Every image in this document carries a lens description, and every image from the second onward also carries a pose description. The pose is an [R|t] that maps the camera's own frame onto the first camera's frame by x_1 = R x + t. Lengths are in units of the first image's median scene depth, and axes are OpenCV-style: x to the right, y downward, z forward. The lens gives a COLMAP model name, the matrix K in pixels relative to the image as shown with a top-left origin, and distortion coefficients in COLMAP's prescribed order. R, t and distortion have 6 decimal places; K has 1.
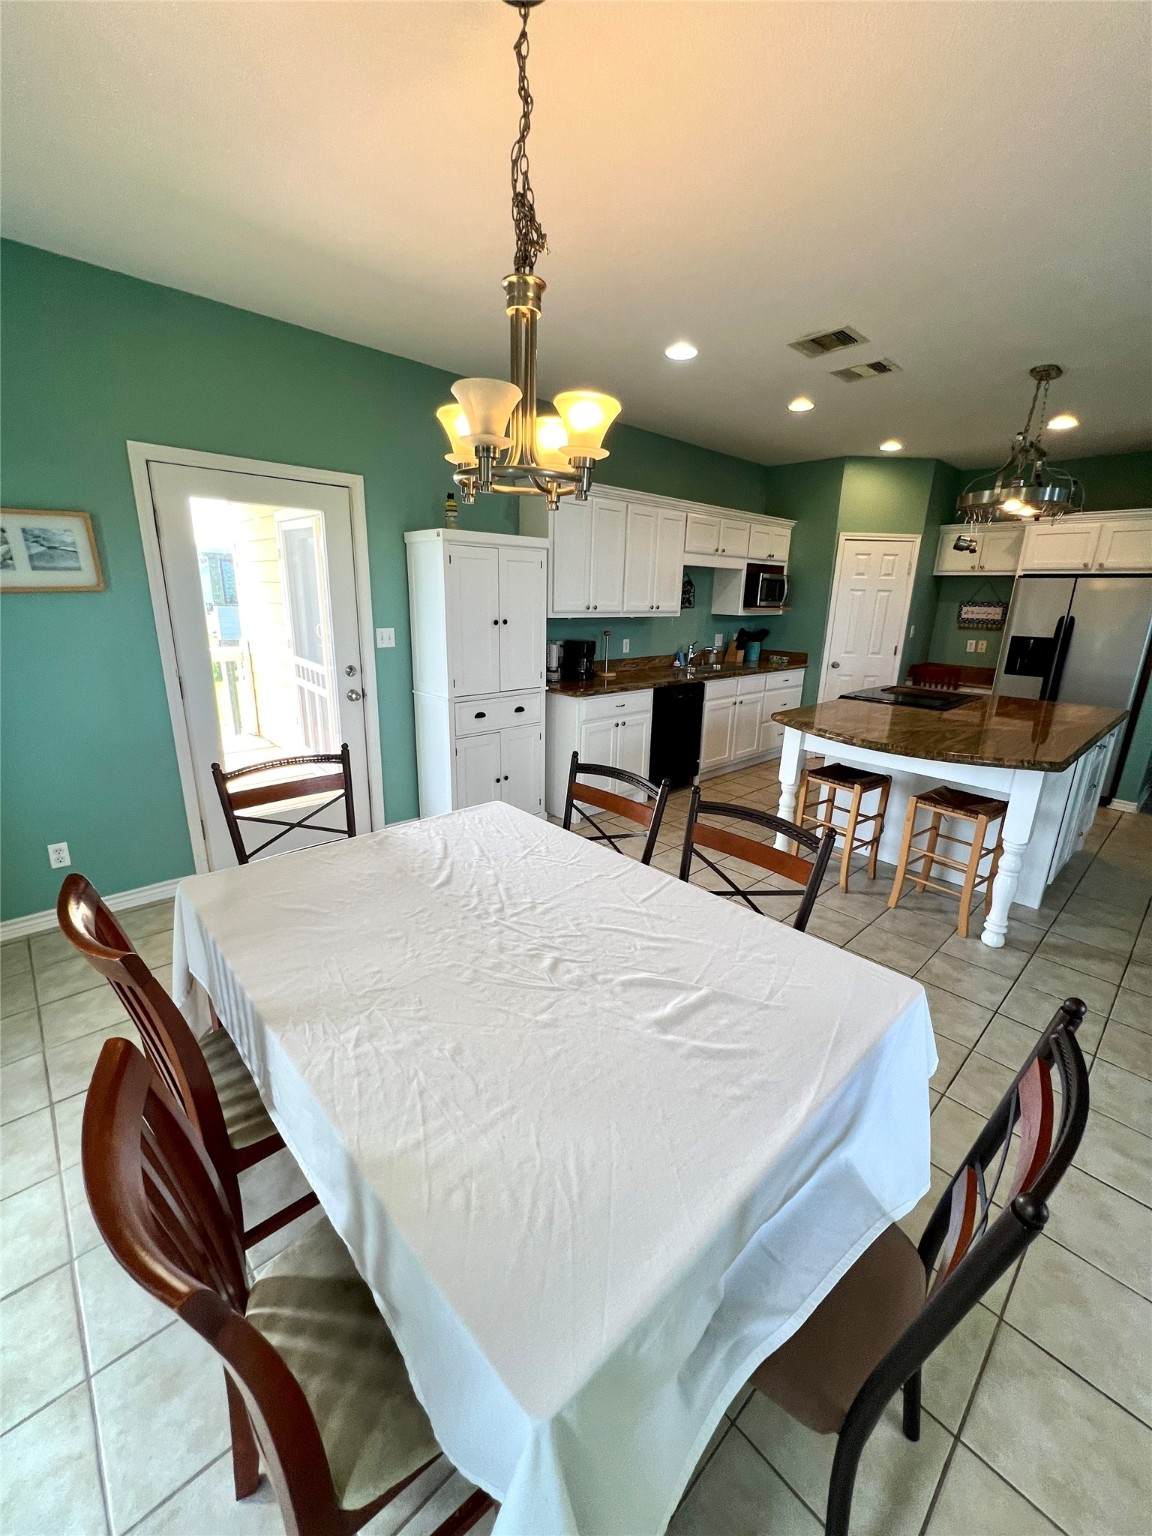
lens RADIAL K [[615.5, 0, 574.8], [0, 615.5, 767.7], [0, 0, 1]] dist [-0.000231, 0.000075]
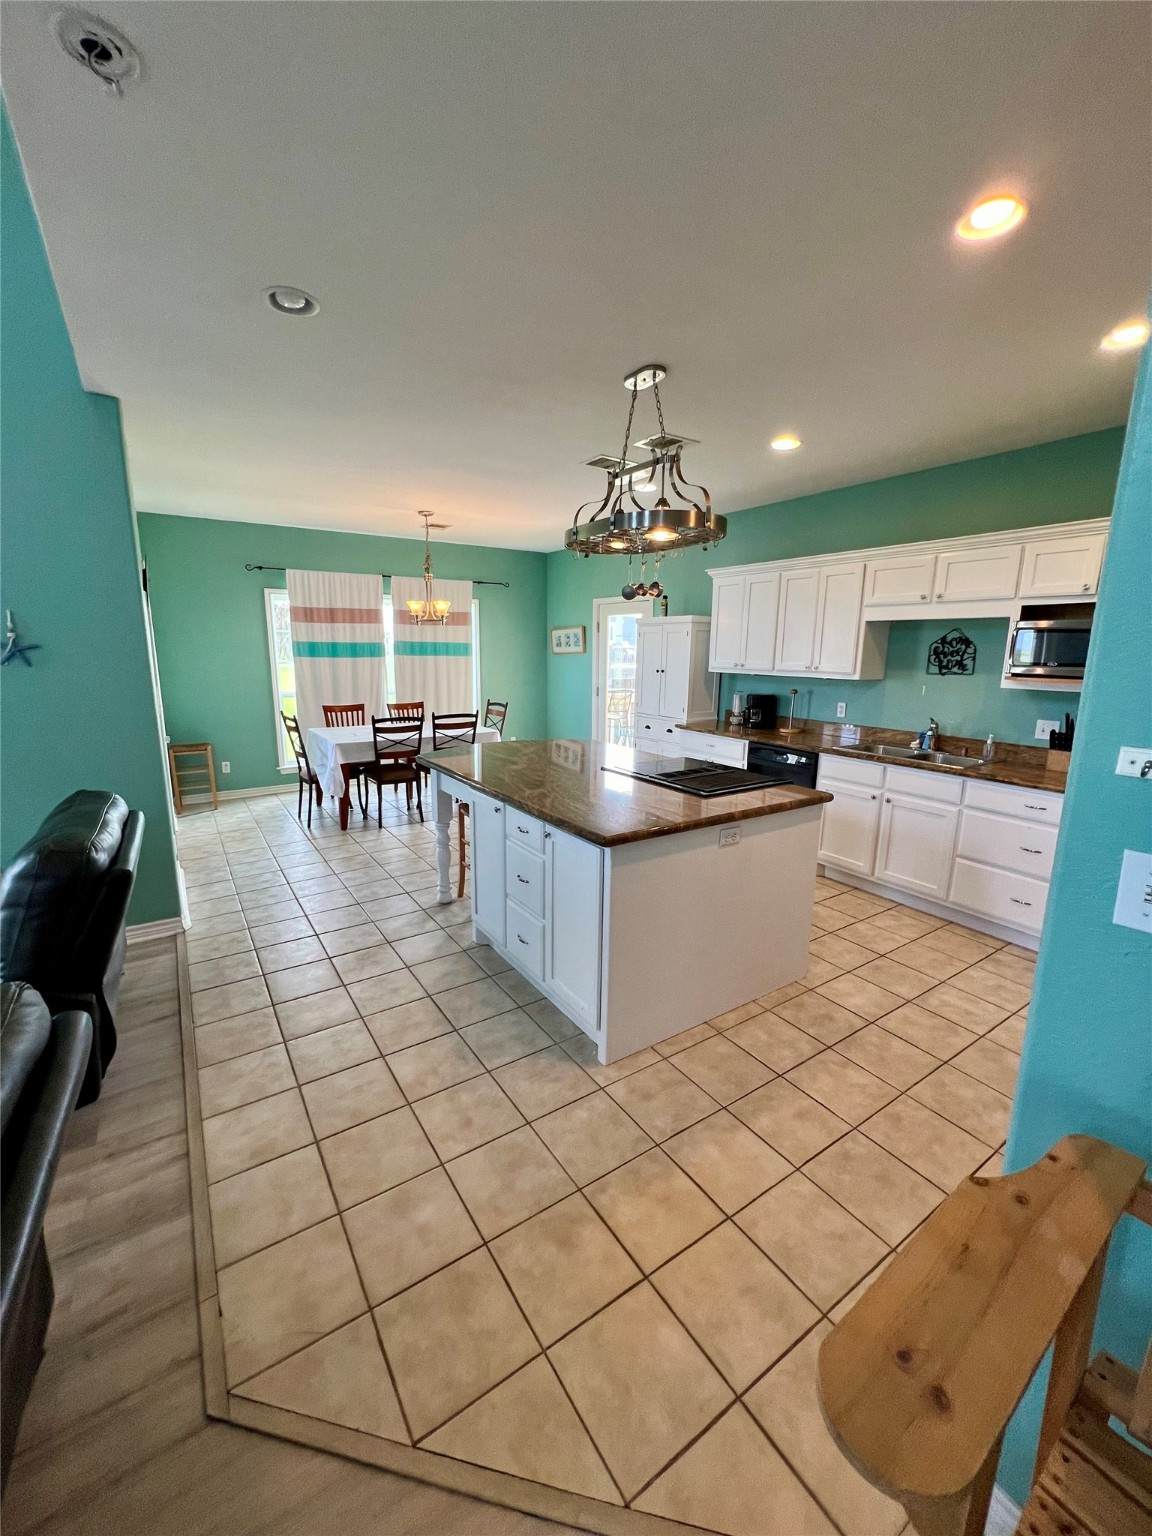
lens RADIAL K [[615.5, 0, 575.6], [0, 615.5, 768.3], [0, 0, 1]] dist [-0.000231, 0.000075]
pose [[-0.162236, 0.168643, -0.972234, 1.067475], [-0.285218, 0.935215, 0.209816, -0.196652], [0.944632, 0.311338, -0.103625, 0.747986]]
